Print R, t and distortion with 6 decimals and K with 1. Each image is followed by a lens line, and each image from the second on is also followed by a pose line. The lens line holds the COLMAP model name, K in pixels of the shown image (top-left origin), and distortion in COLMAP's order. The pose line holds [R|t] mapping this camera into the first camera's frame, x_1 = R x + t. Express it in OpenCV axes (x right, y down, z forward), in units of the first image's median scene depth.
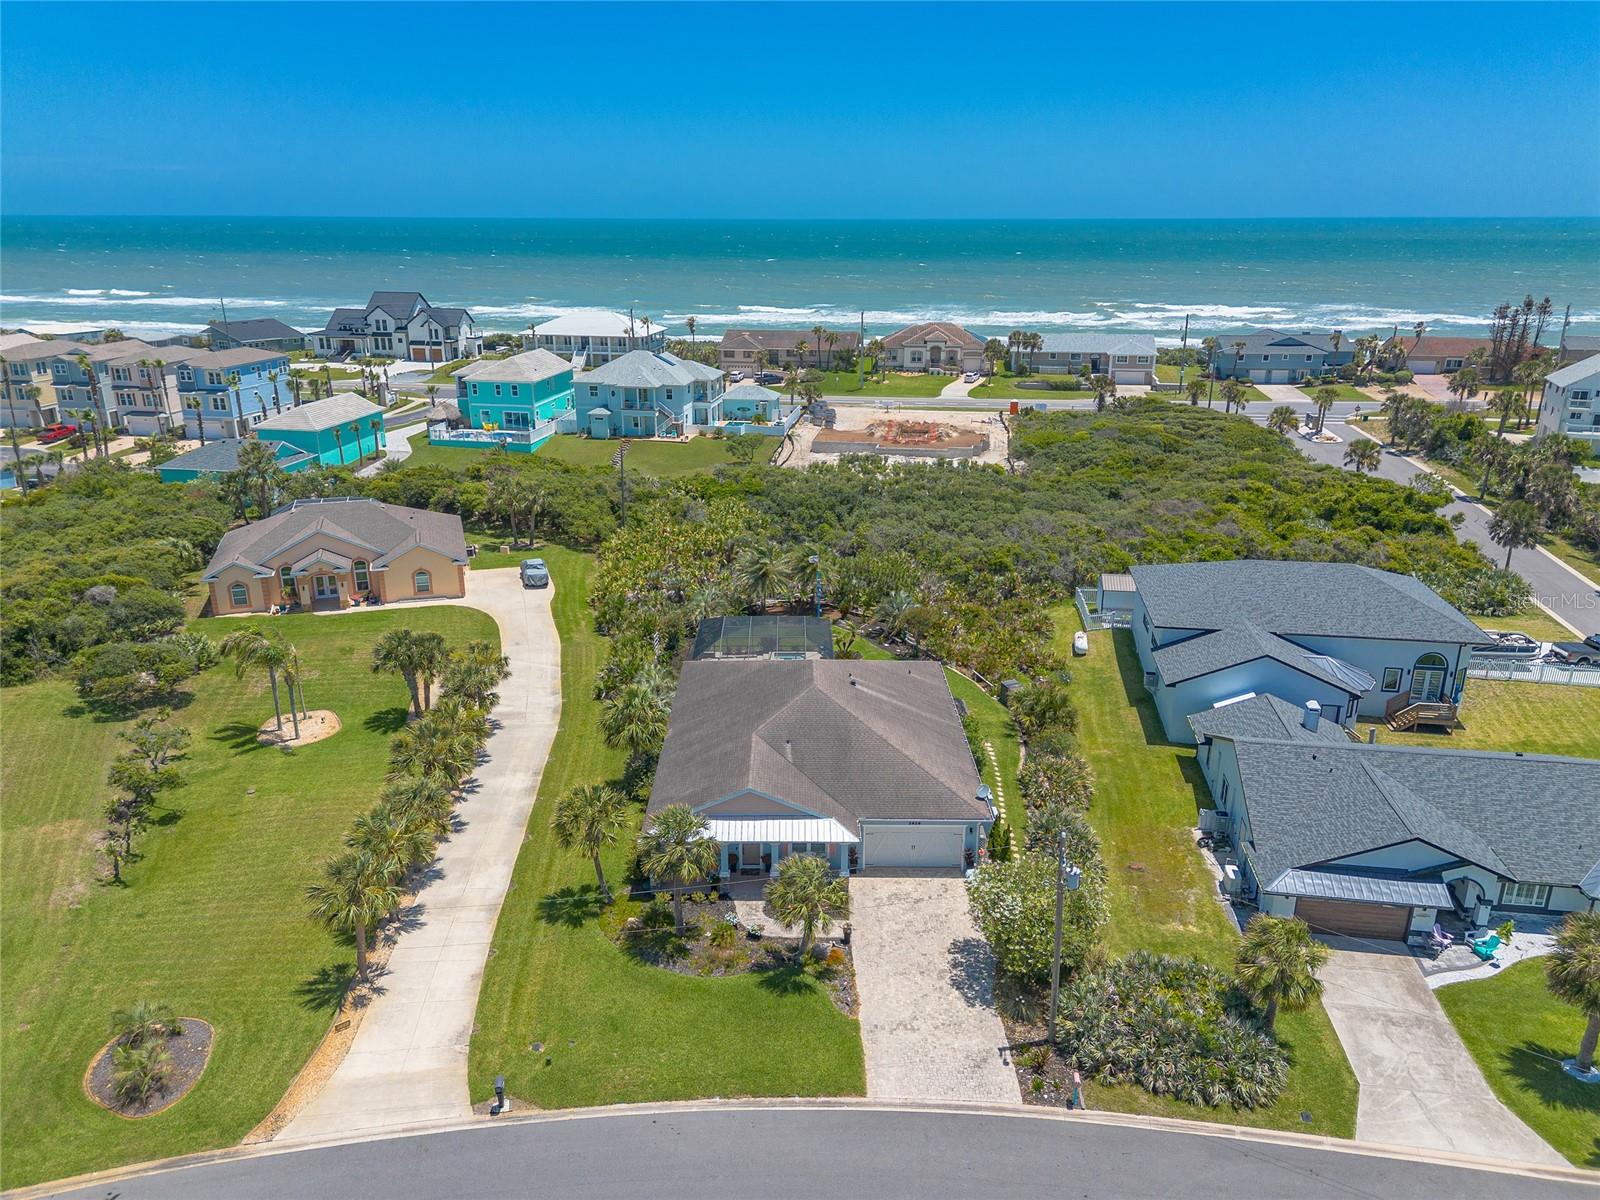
lens RADIAL K [[1127.6, 0, 796.8], [0, 1127.6, 611.6], [0, 0, 1]] dist [0.074524, -0.077596]
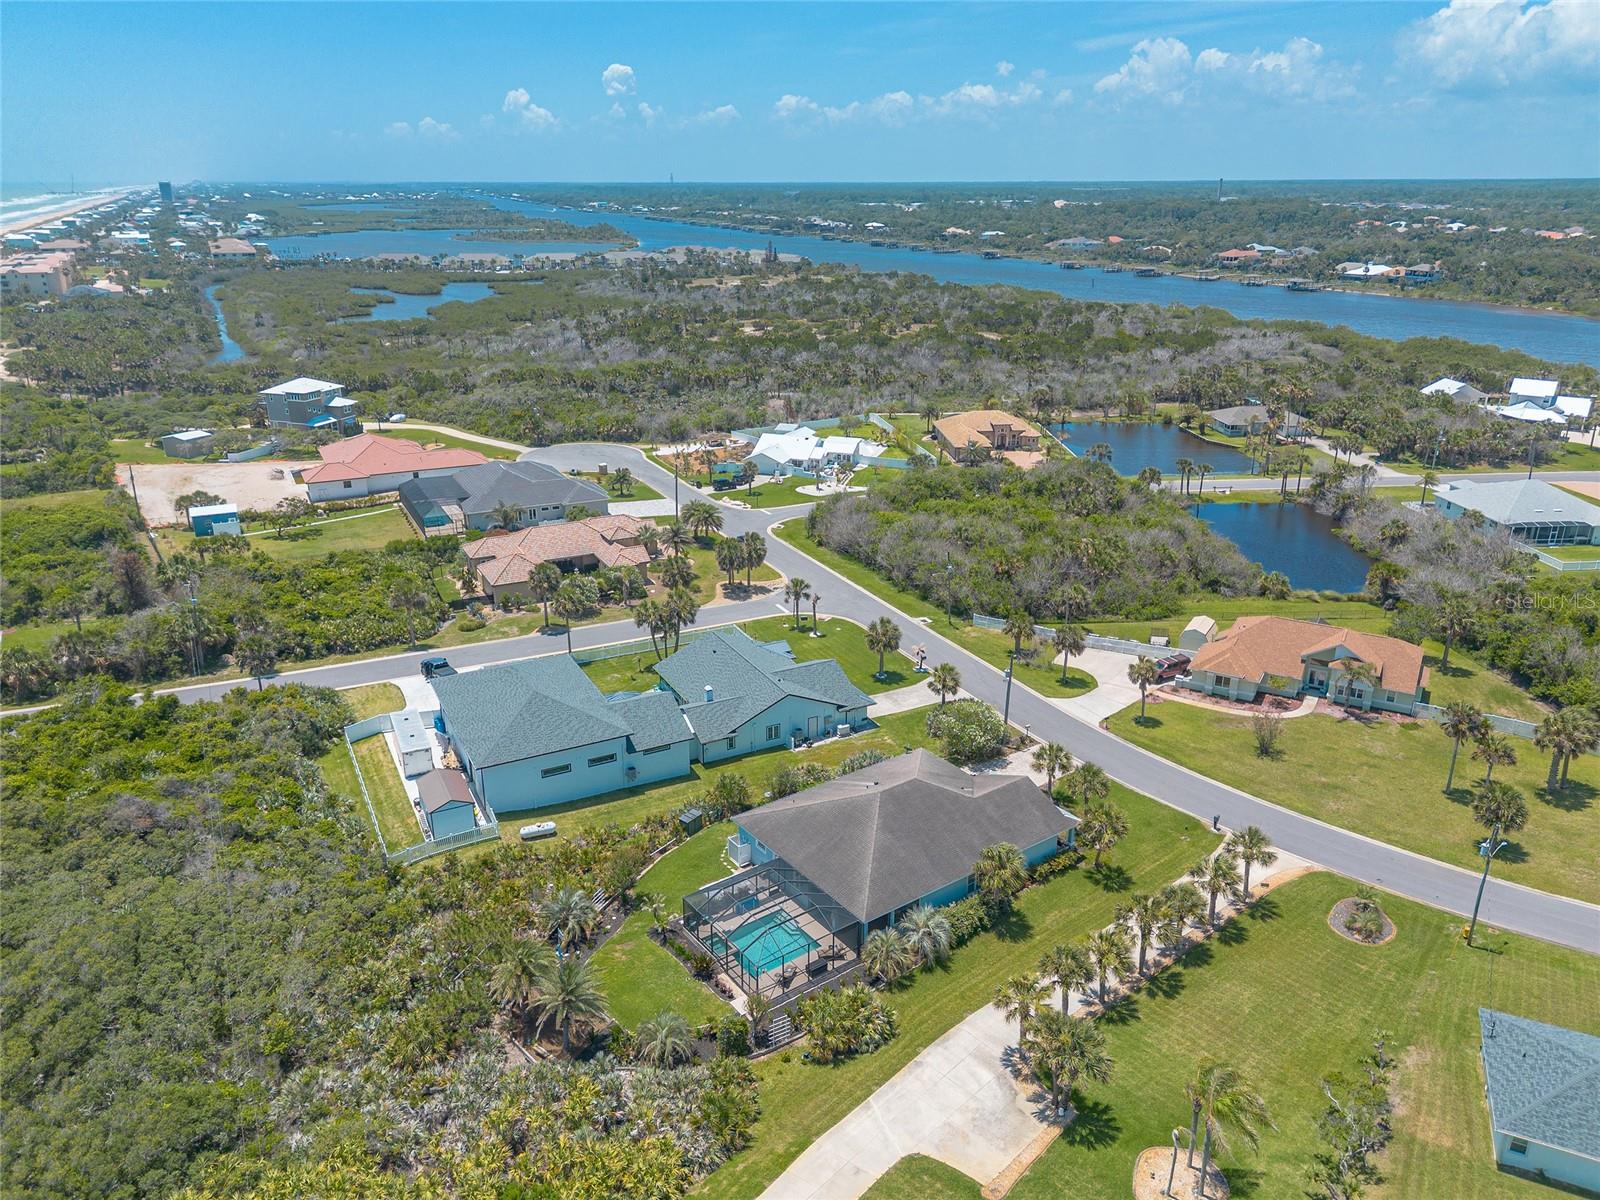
lens RADIAL K [[1127.6, 0, 796.8], [0, 1127.6, 611.6], [0, 0, 1]] dist [0.074524, -0.077596]
pose [[-0.583641, -0.287025, 0.759591, -0.628702], [0.266825, 0.815709, 0.513248, -0.601647], [-0.766921, 0.502231, -0.399496, 1.063789]]
